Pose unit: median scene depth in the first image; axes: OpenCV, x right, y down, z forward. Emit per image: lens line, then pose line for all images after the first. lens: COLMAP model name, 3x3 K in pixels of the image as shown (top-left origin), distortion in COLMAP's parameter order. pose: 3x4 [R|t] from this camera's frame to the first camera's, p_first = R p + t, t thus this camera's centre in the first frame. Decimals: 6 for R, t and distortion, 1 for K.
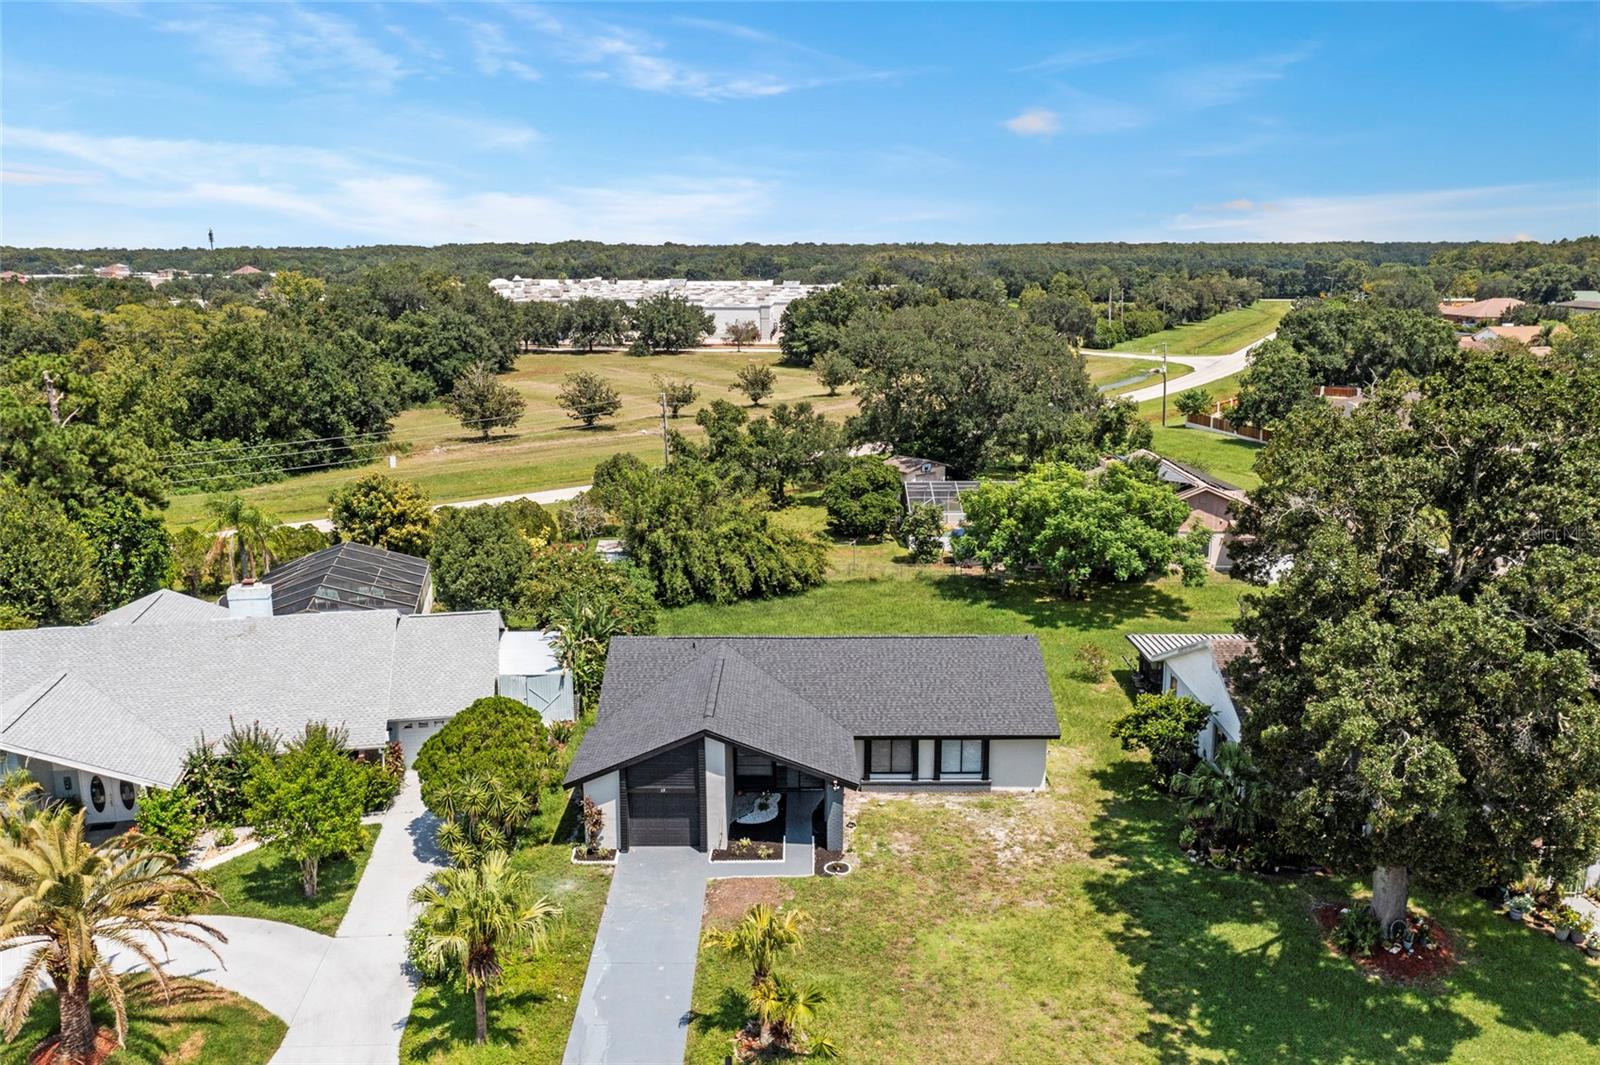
lens RADIAL K [[1270.7, 0, 799.5], [0, 1270.7, 535.2], [0, 0, 1]] dist [-0.008669, -0.004669]
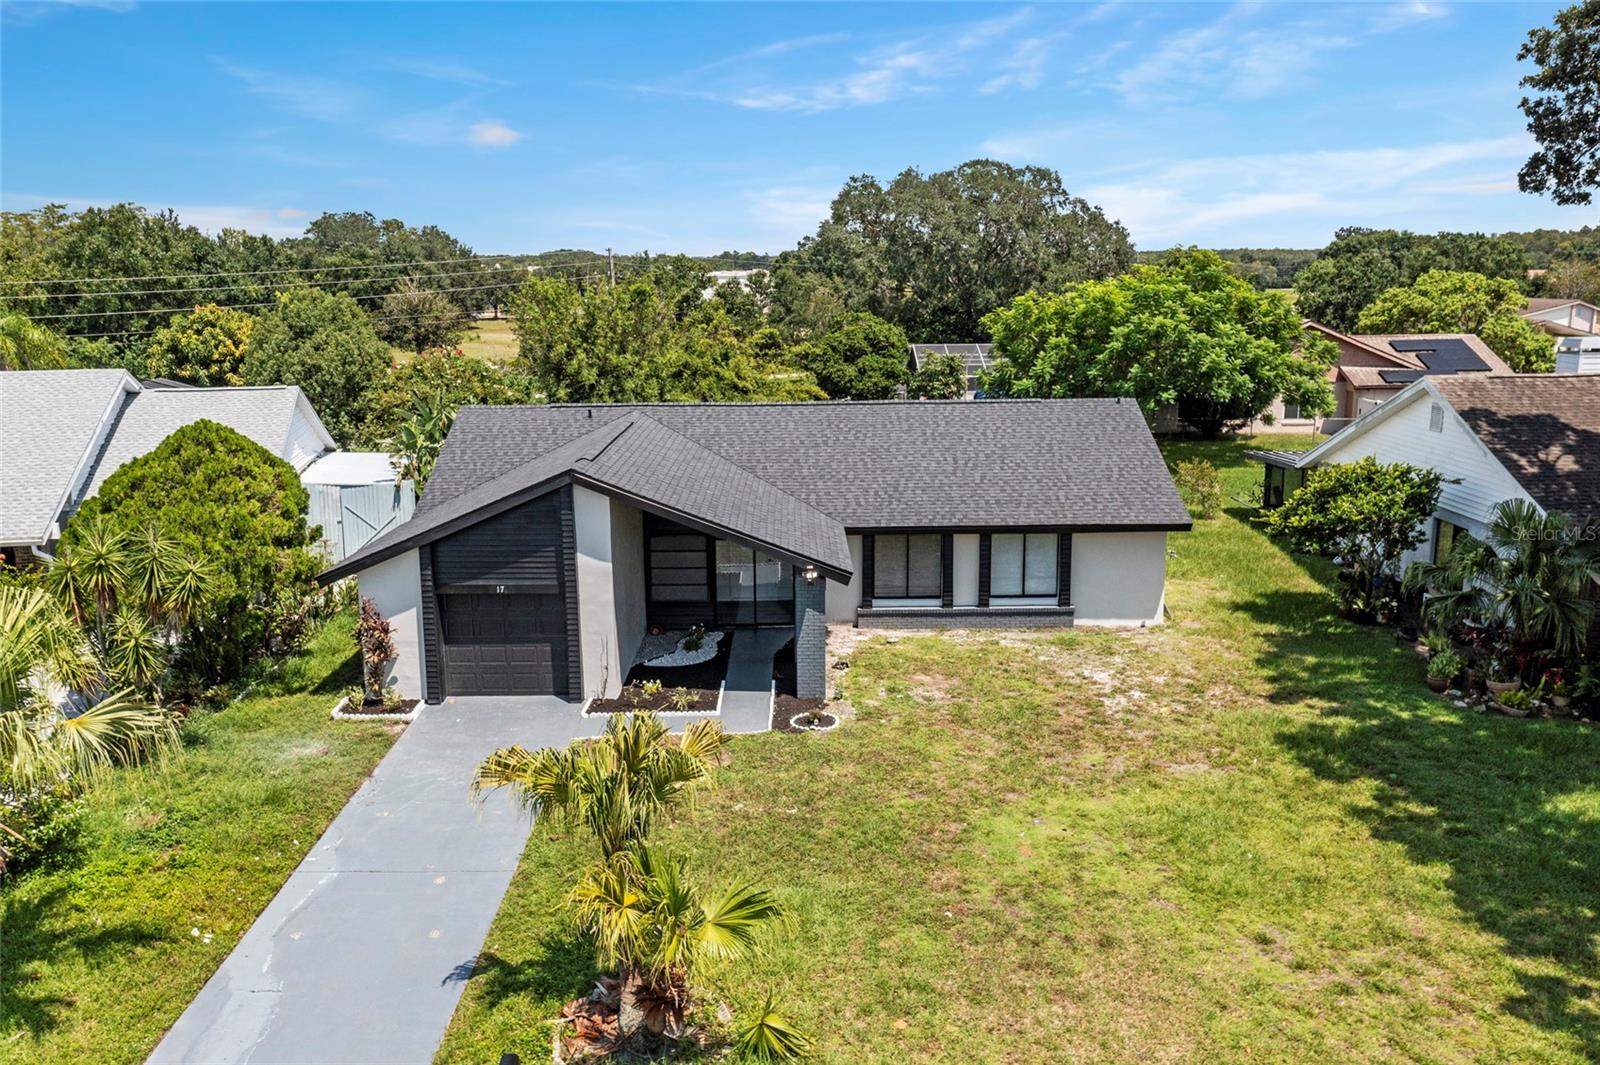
lens RADIAL K [[1270.7, 0, 799.2], [0, 1270.7, 539.6], [0, 0, 1]] dist [-0.008669, -0.004669]
pose [[0.999970, -0.007737, 0.000448, 0.023156], [0.007743, 0.999833, -0.016526, 0.189281], [-0.000320, 0.016529, 0.999863, 0.443576]]
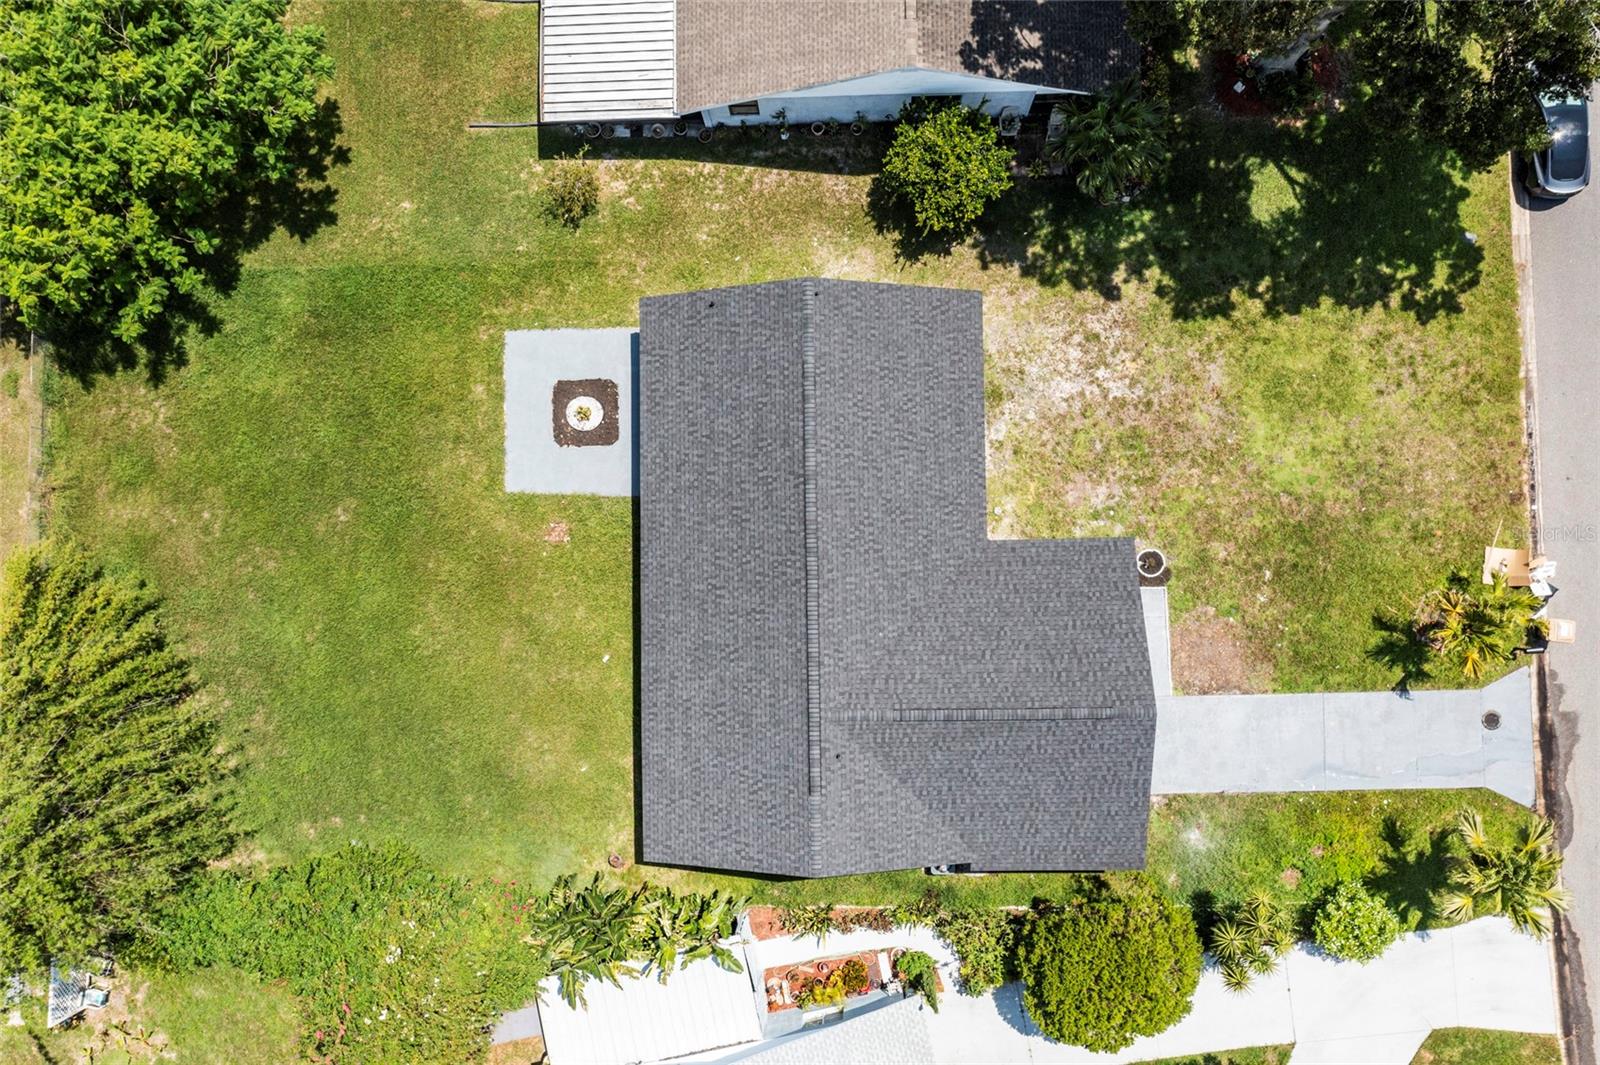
lens RADIAL K [[1270.7, 0, 797.3], [0, 1270.7, 522.4], [0, 0, 1]] dist [-0.008669, -0.004669]
pose [[-0.017305, -0.998000, 0.060806, 0.006372], [0.256481, 0.054349, 0.965020, -0.731984], [-0.966394, 0.032296, 0.255027, 0.992074]]
